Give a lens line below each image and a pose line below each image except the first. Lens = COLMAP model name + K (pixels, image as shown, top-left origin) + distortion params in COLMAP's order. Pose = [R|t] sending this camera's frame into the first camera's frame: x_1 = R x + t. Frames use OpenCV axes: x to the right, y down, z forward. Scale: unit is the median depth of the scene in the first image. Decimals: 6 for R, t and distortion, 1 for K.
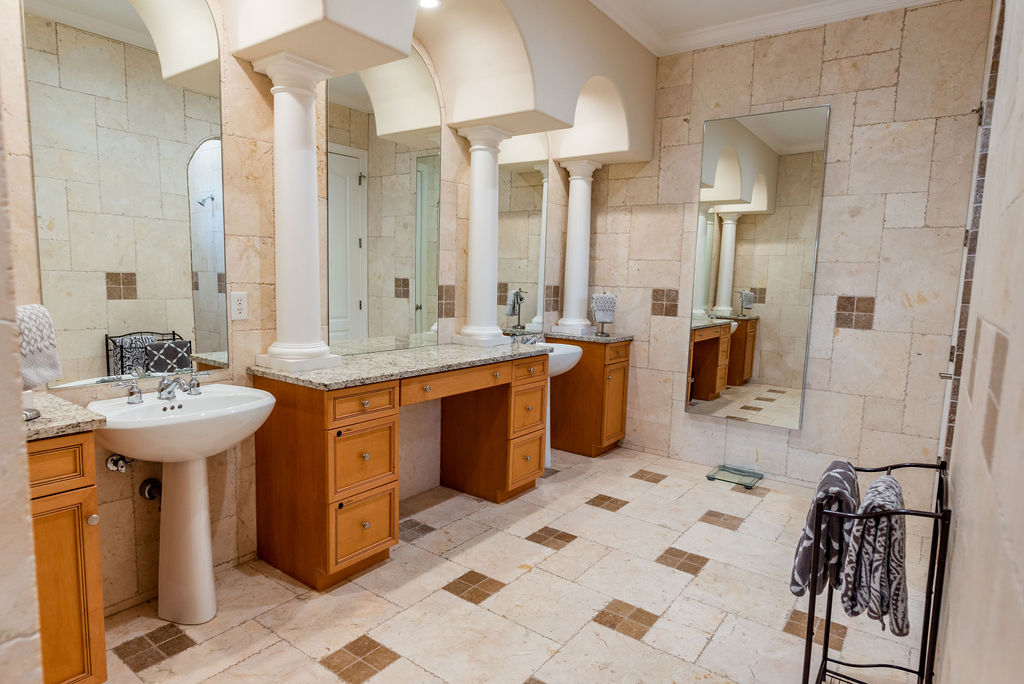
lens RADIAL K [[589.3, 0, 515.9], [0, 589.3, 344.8], [0, 0, 1]] dist [-0.008724, 0.002184]
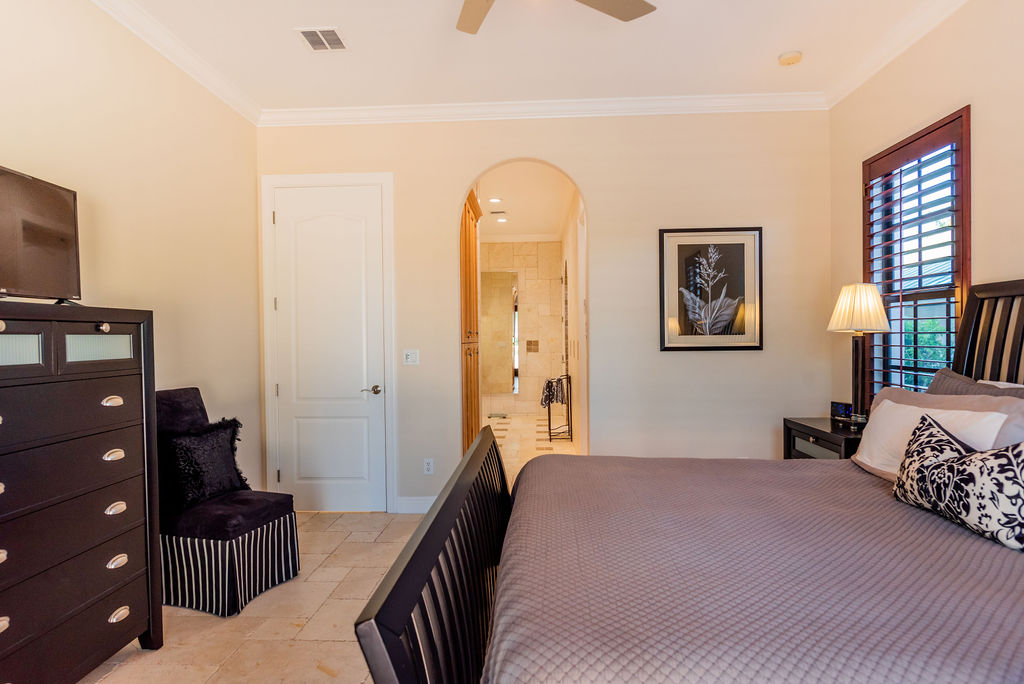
lens RADIAL K [[589.3, 0, 511.4], [0, 589.3, 344.7], [0, 0, 1]] dist [-0.008724, 0.002184]
pose [[0.834491, -0.040997, 0.549495, -1.042893], [0.095375, 0.992923, -0.070760, 0.126766], [-0.542705, 0.111457, 0.832495, -1.271193]]
